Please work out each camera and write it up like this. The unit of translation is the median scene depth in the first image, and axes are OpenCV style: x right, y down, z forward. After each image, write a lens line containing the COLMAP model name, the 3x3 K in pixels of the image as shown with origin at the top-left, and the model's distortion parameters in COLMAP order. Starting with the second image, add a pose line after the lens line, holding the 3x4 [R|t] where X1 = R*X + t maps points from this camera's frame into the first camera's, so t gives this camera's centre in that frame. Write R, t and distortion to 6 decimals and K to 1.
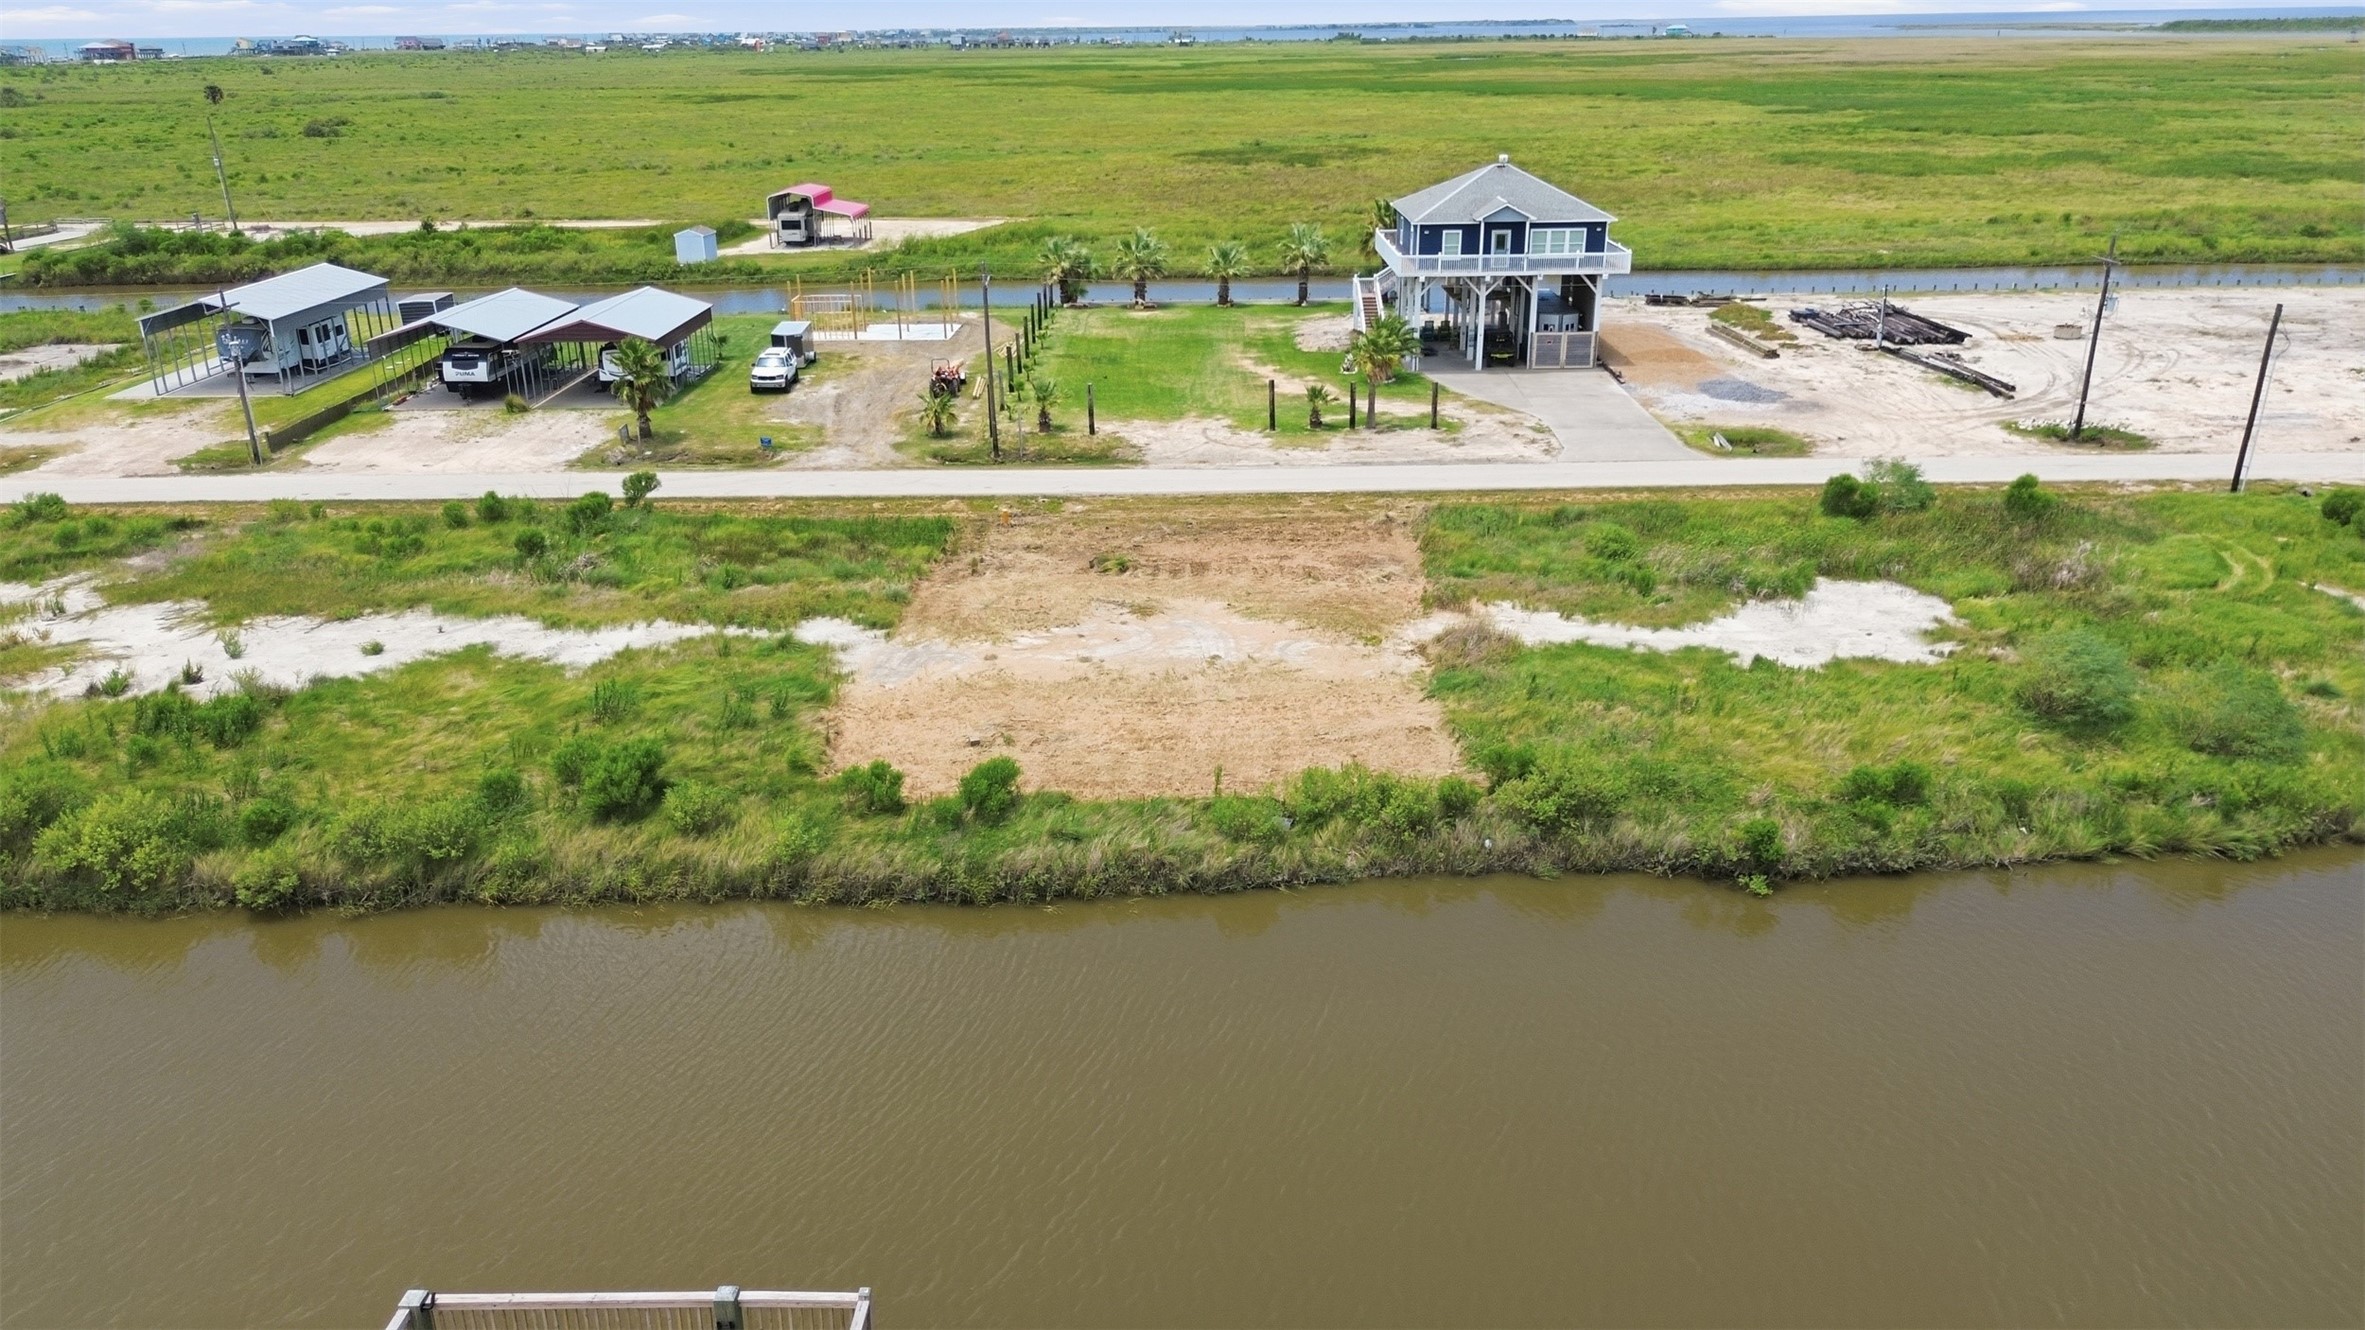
lens RADIAL K [[1676.6, 0, 1182.5], [0, 1676.6, 665.0], [0, 0, 1]] dist [0.059243, -0.056942]
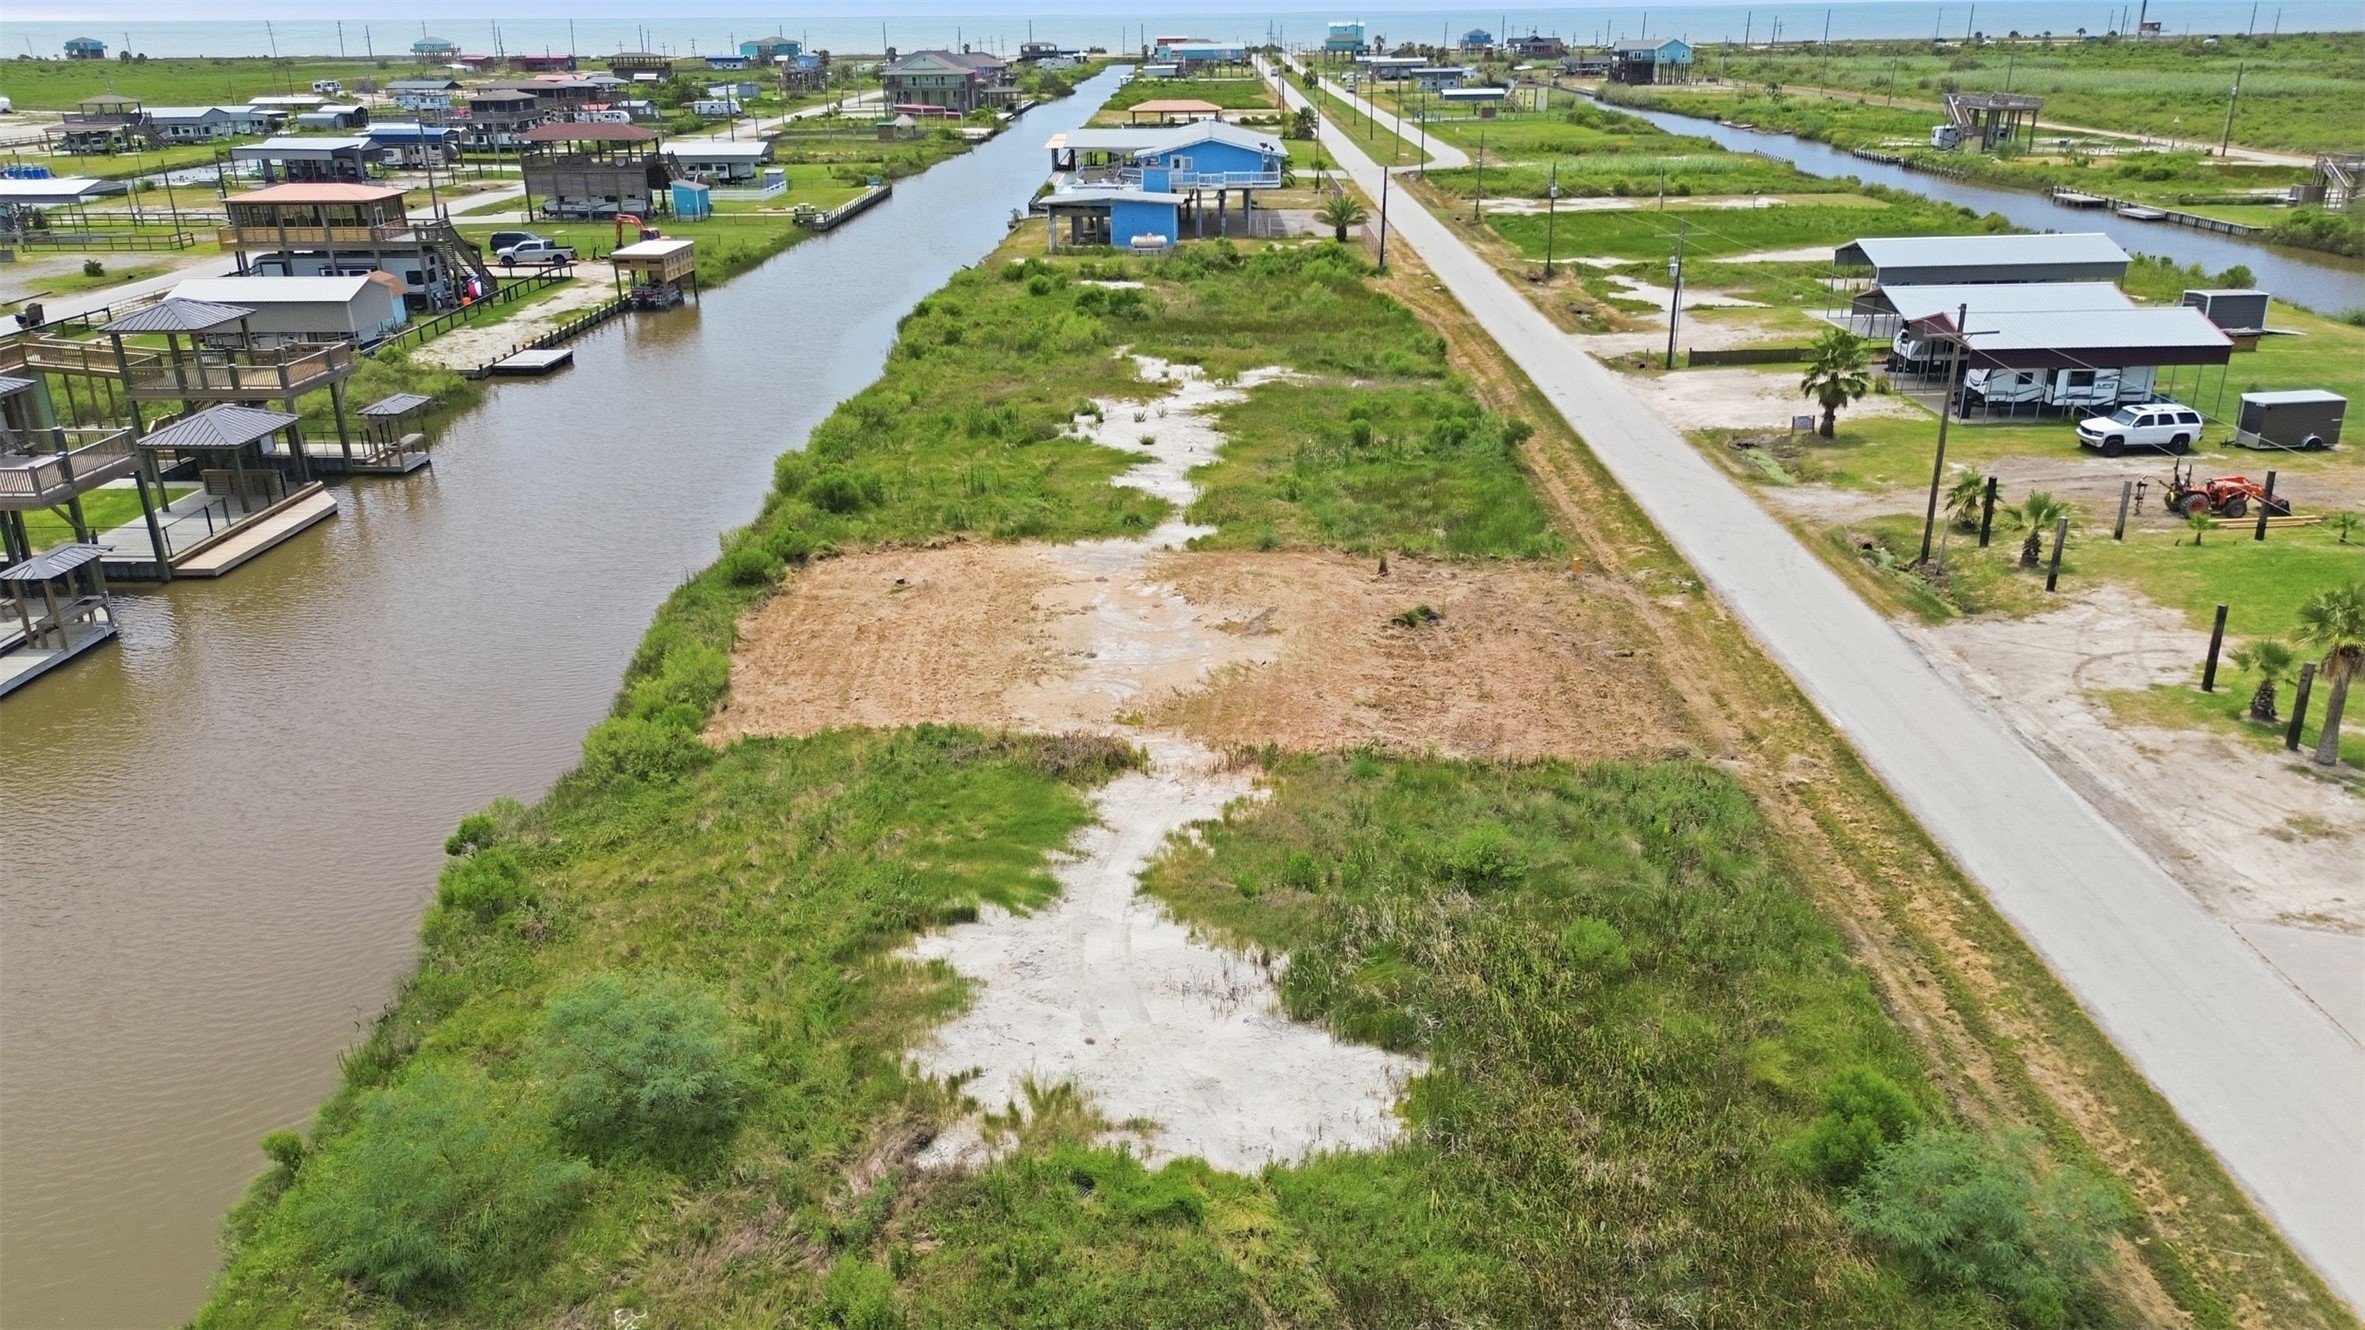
lens RADIAL K [[1676.6, 0, 1182.5], [0, 1676.6, 665.0], [0, 0, 1]] dist [0.059243, -0.056942]
pose [[-0.012107, 0.374242, -0.927252, 0.610508], [-0.344851, 0.868865, 0.355179, -0.240002], [0.938579, 0.324064, 0.118538, 0.617590]]
